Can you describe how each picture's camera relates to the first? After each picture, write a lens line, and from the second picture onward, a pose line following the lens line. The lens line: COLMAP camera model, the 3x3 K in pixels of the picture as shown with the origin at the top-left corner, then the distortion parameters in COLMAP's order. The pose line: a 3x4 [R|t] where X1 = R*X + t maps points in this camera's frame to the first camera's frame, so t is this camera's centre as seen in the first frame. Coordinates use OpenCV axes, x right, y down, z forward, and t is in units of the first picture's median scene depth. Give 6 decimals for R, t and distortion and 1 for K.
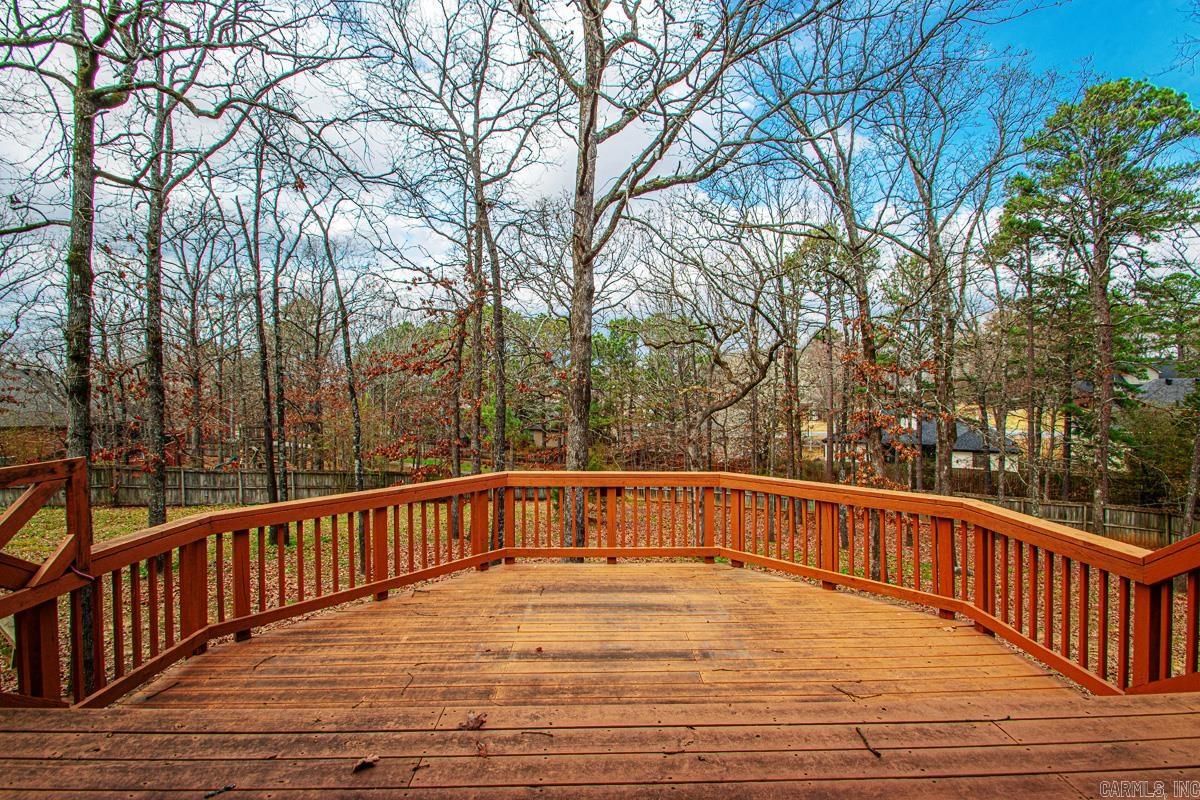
lens RADIAL K [[563.6, 0, 600.4], [0, 563.6, 403.8], [0, 0, 1]] dist [0.013756, -0.014790]
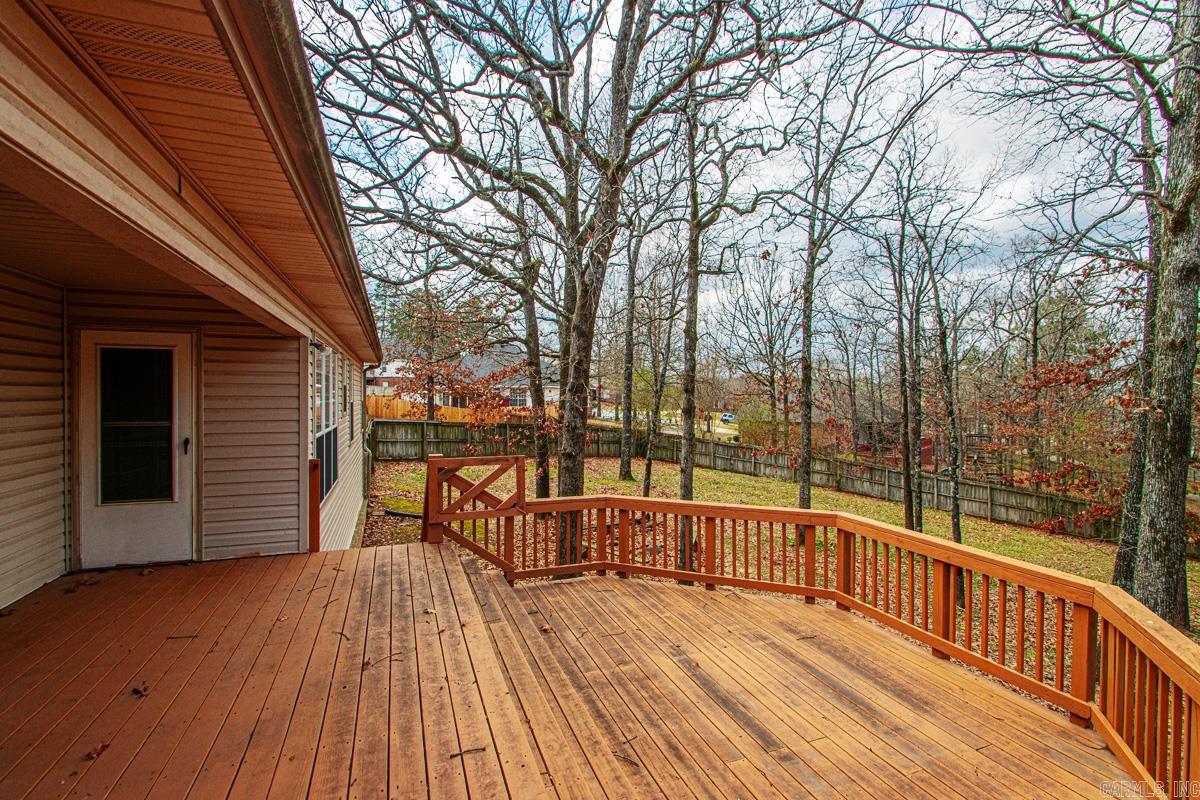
lens RADIAL K [[563.6, 0, 612.4], [0, 563.6, 398.4], [0, 0, 1]] dist [0.013756, -0.014790]
pose [[0.333099, 0.012595, -0.942808, 0.718793], [-0.025390, 0.999668, 0.004384, -0.081335], [0.942550, 0.022477, 0.333309, 0.355972]]
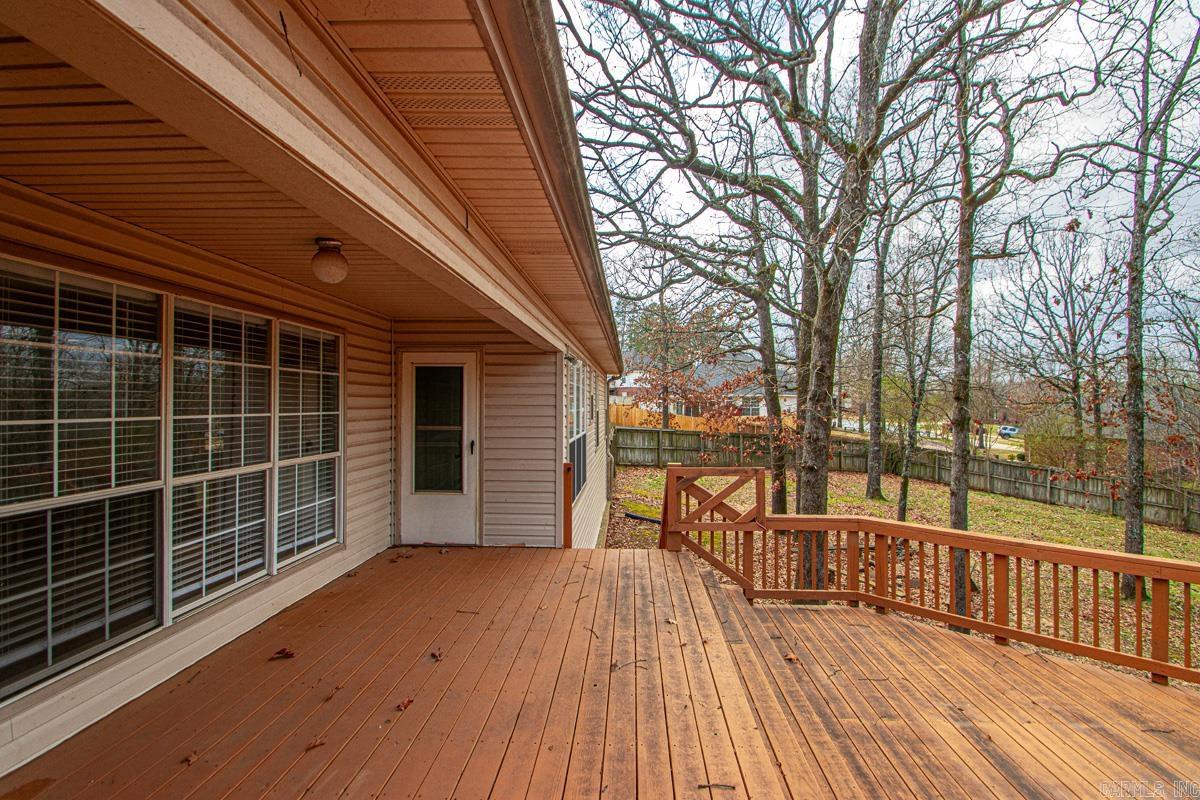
lens RADIAL K [[563.6, 0, 608.3], [0, 563.6, 397.7], [0, 0, 1]] dist [0.013756, -0.014790]
pose [[-0.071843, -0.004641, -0.997405, 0.681062], [-0.023141, 0.999728, -0.002985, -0.080340], [0.997147, 0.022867, -0.071931, 0.346515]]
